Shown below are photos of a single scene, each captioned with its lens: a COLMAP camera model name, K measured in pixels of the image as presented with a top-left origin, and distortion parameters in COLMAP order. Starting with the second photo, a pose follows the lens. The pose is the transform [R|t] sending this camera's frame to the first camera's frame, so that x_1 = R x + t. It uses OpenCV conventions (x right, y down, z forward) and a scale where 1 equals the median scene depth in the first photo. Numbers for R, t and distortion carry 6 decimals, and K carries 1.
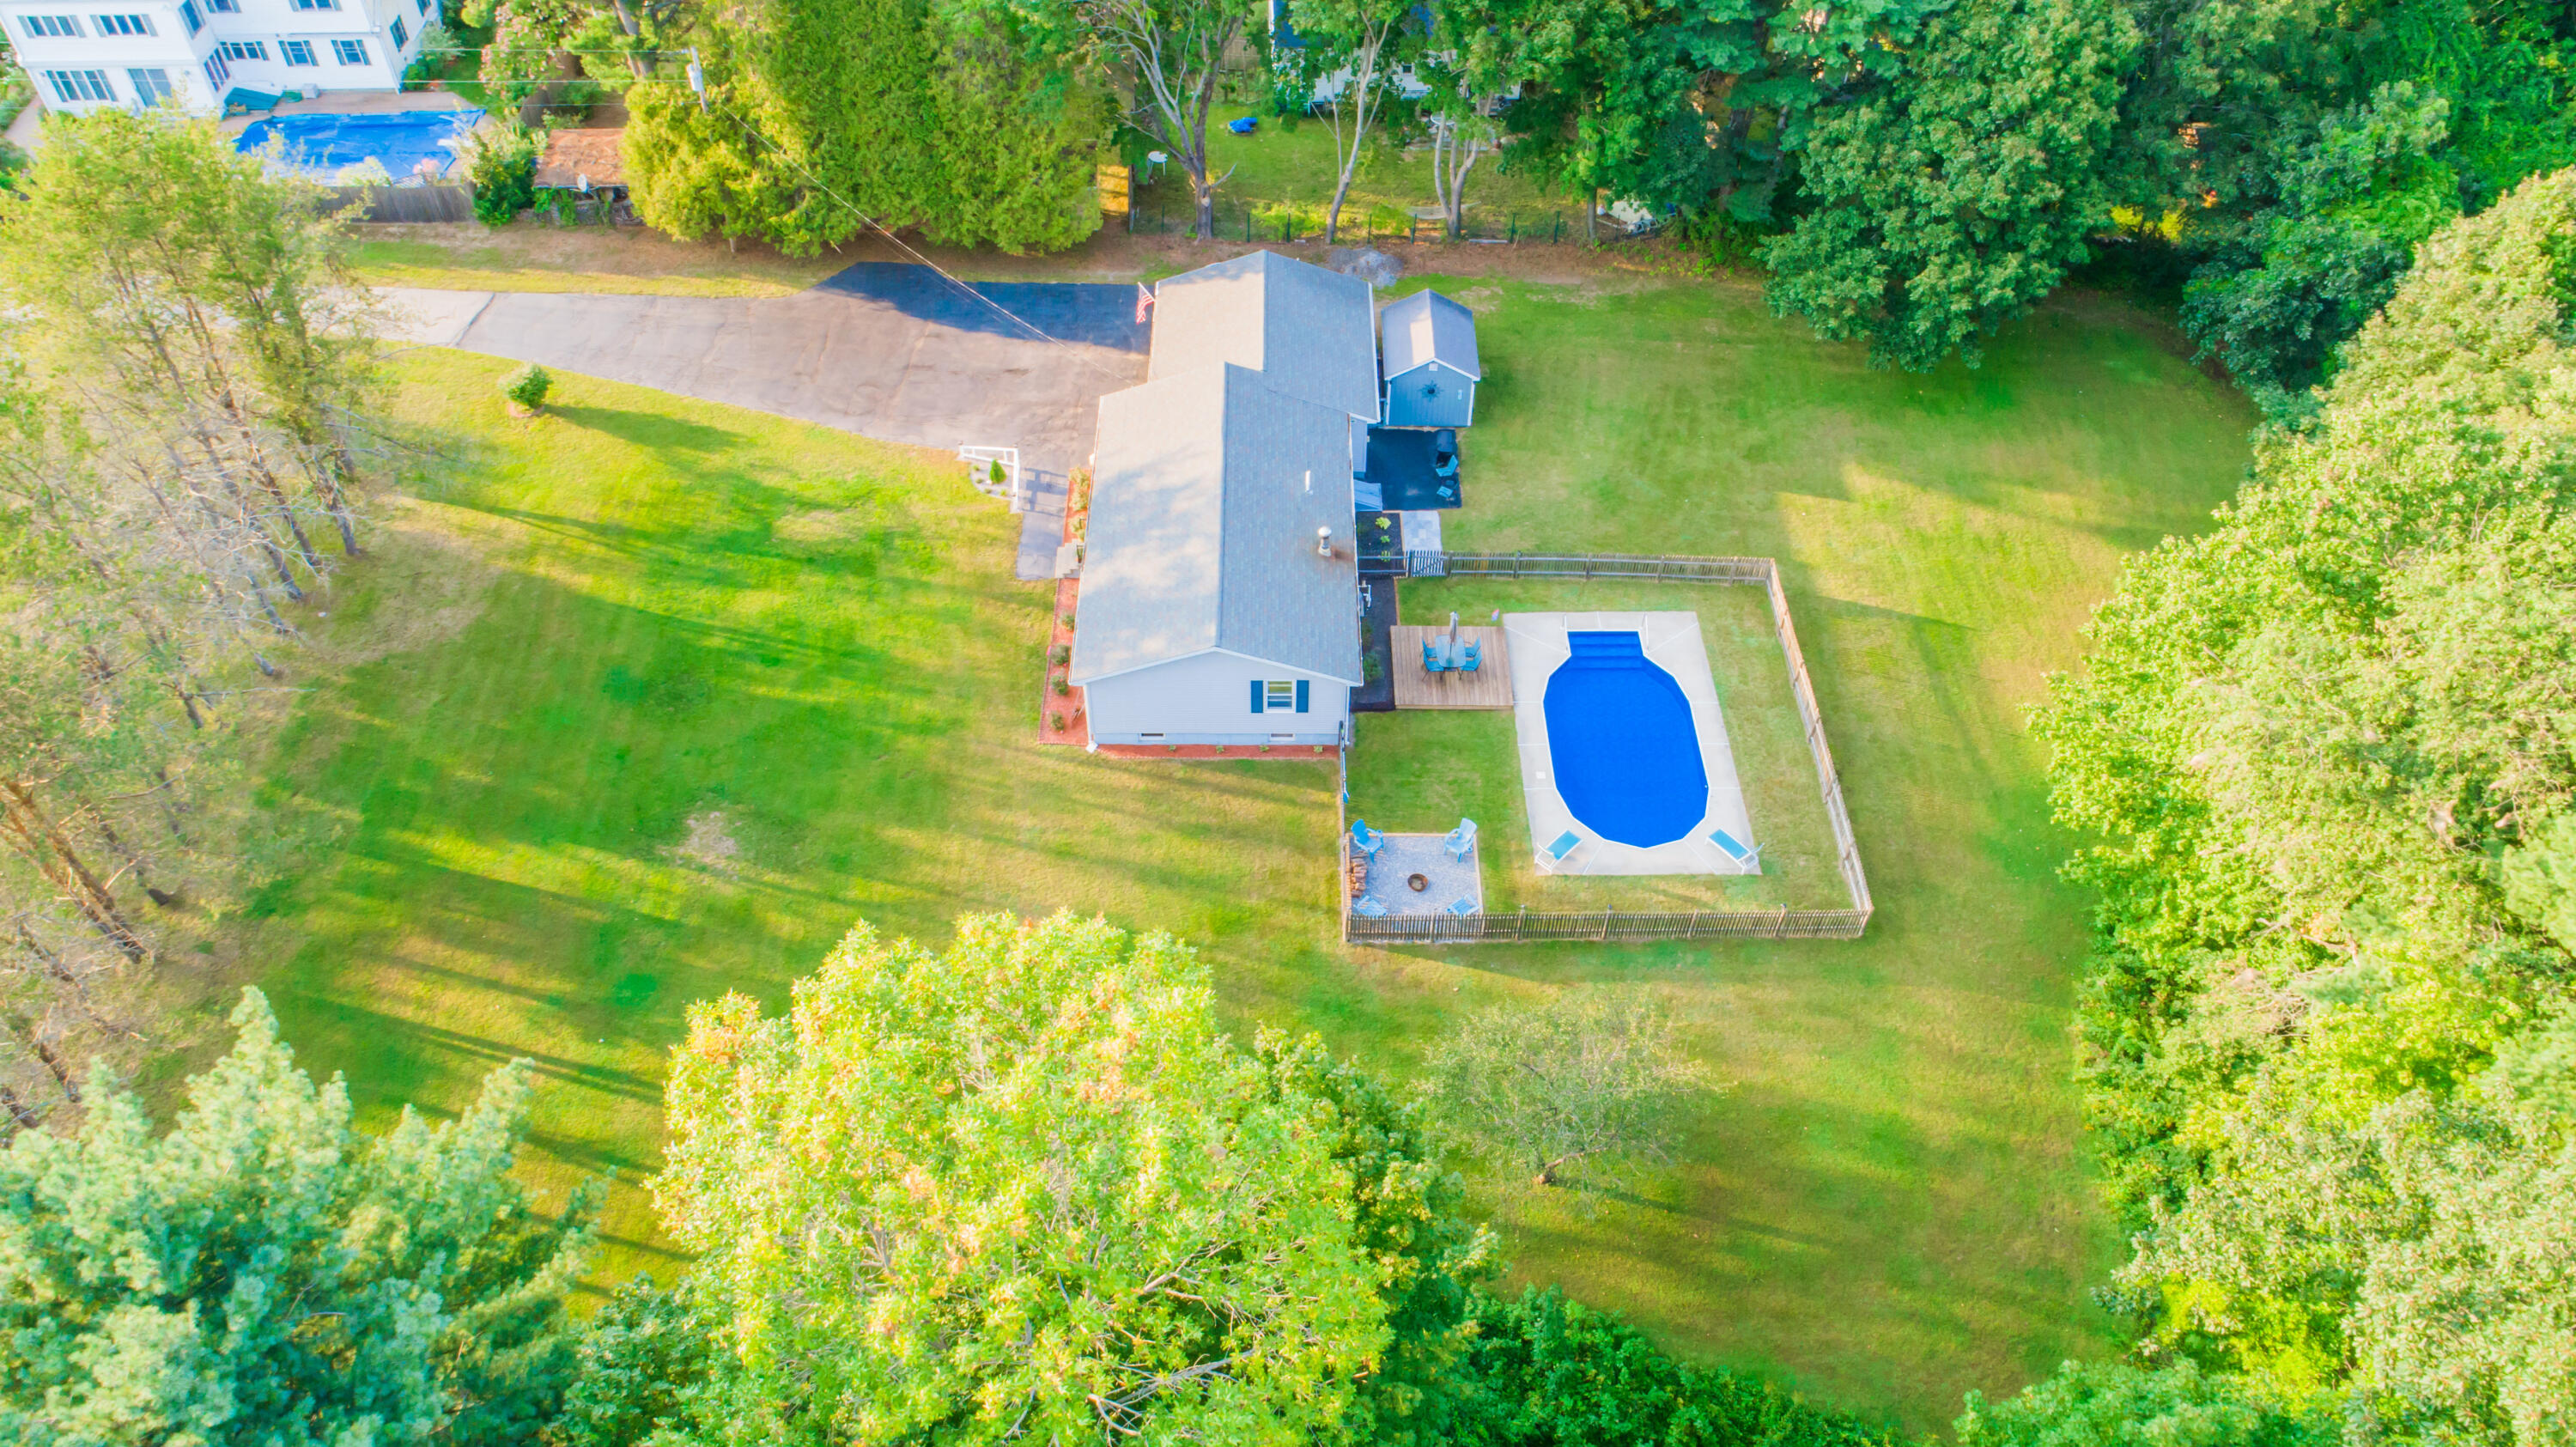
lens RADIAL K [[1750.0, 0, 1283.1], [0, 1750.0, 728.0], [0, 0, 1]] dist [-0.007760, 0.006745]
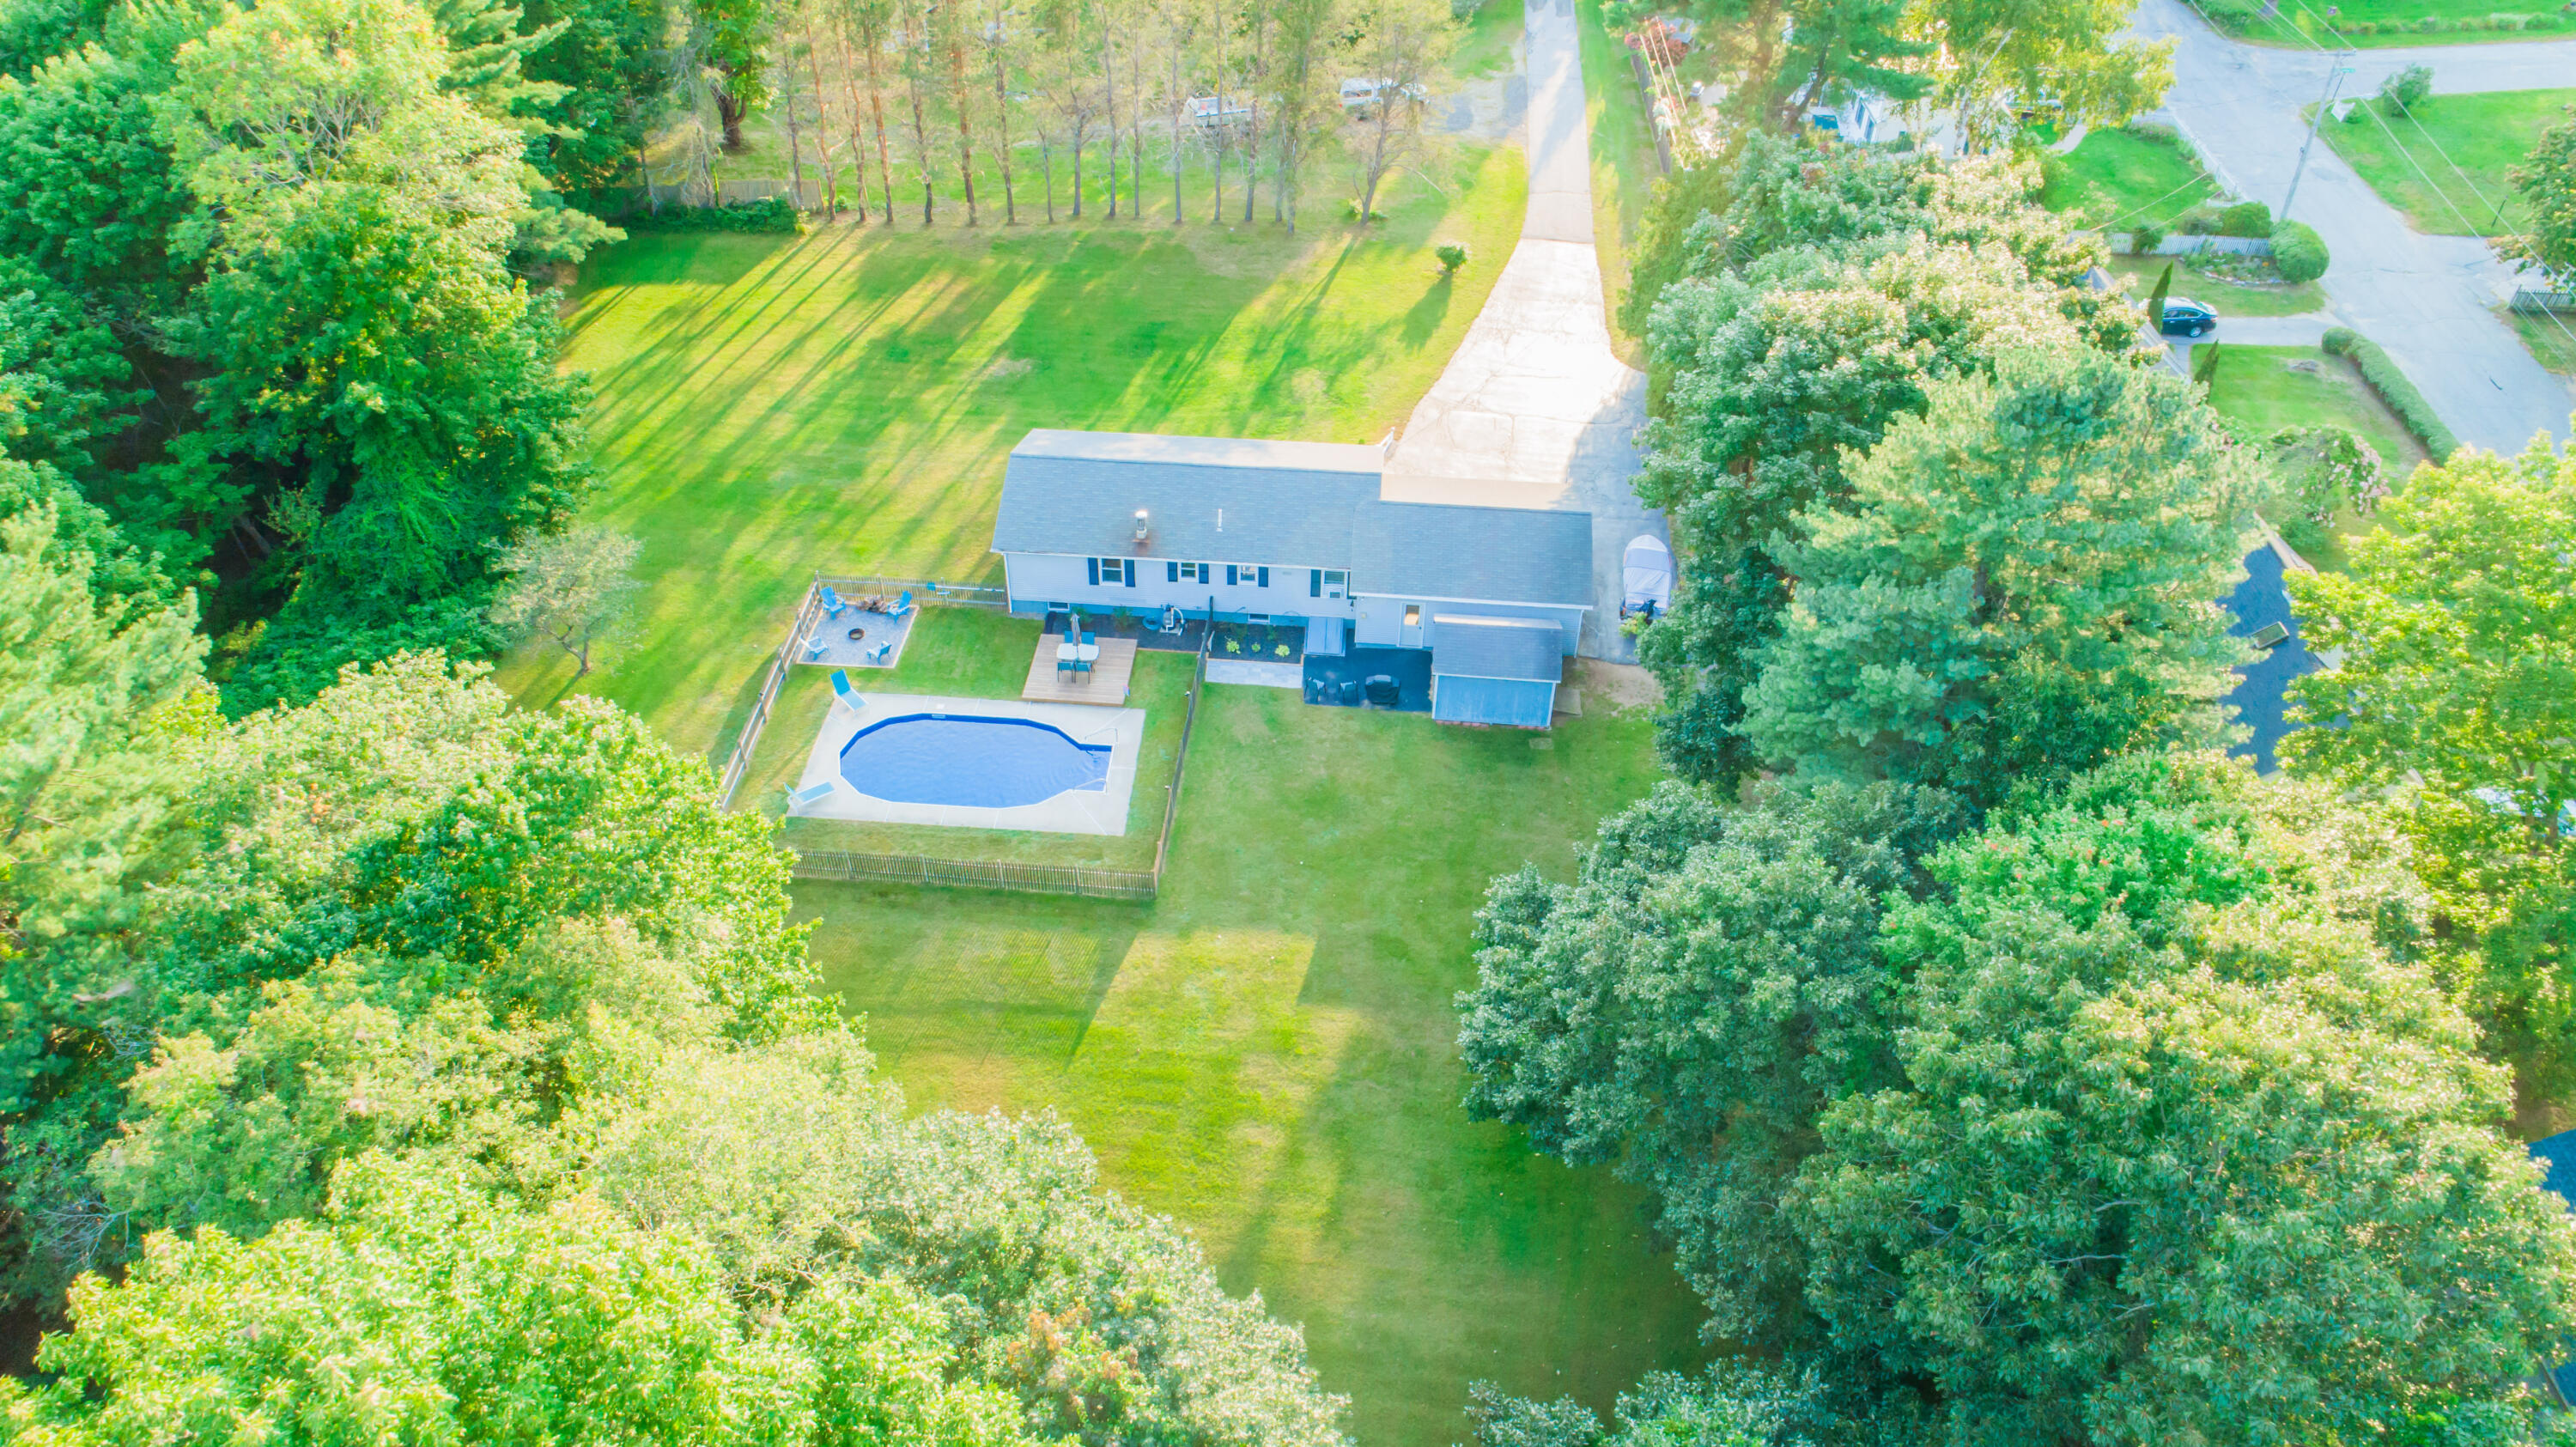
lens RADIAL K [[1750.0, 0, 1283.1], [0, 1750.0, 728.0], [0, 0, 1]] dist [-0.007760, 0.006745]
pose [[-0.080319, 0.645163, -0.759812, 0.888436], [-0.733849, 0.477582, 0.483094, -0.604419], [0.674547, 0.596389, 0.435094, 0.568907]]
